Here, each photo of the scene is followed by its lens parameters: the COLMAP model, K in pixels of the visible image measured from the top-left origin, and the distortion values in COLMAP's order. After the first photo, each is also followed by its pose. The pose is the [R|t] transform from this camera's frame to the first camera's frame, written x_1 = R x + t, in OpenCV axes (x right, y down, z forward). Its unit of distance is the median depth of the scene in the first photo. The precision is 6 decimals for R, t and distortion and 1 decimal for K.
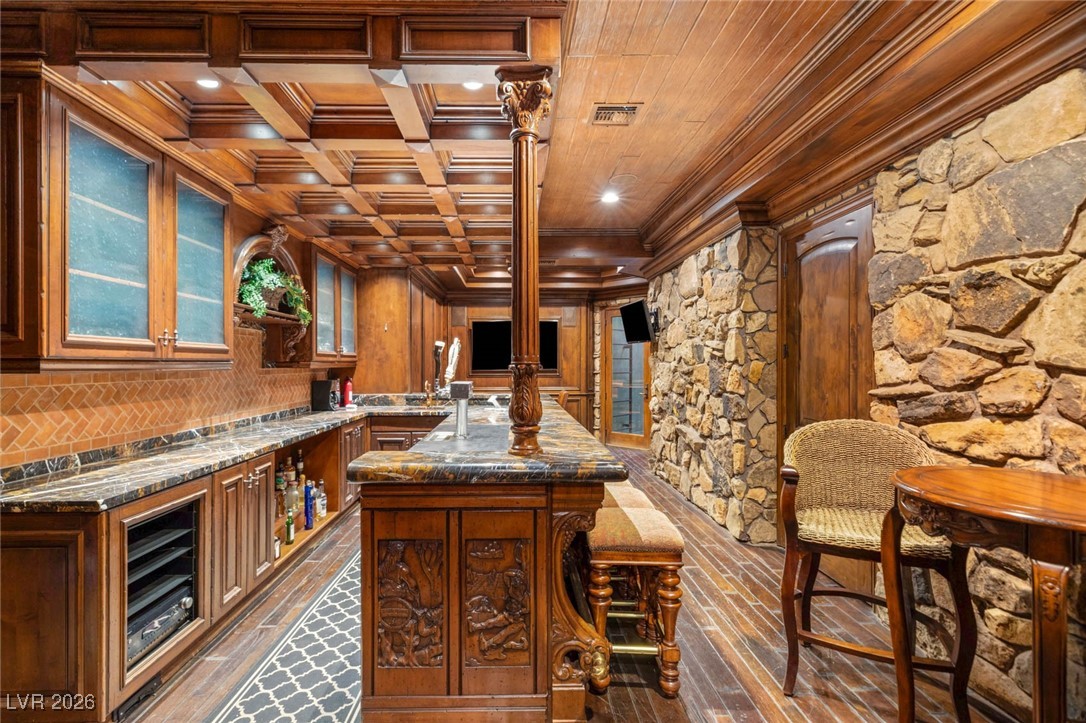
lens RADIAL K [[502.3, 0, 538.1], [0, 502.3, 361.3], [0, 0, 1]] dist [0.001317, -0.000099]
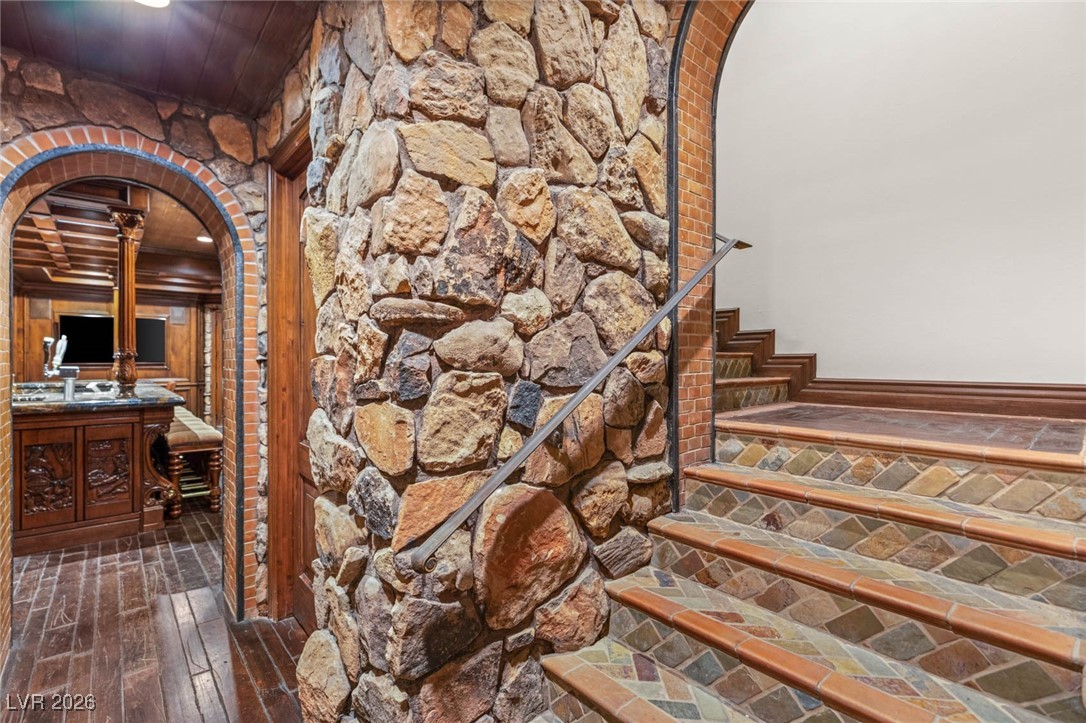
lens RADIAL K [[502.3, 0, 534.9], [0, 502.3, 361.3], [0, 0, 1]] dist [0.001317, -0.000099]
pose [[0.793443, 0.000323, 0.608644, 0.042276], [-0.003030, 0.999990, 0.003420, 0.025765], [-0.608636, -0.004557, 0.793436, -1.453598]]
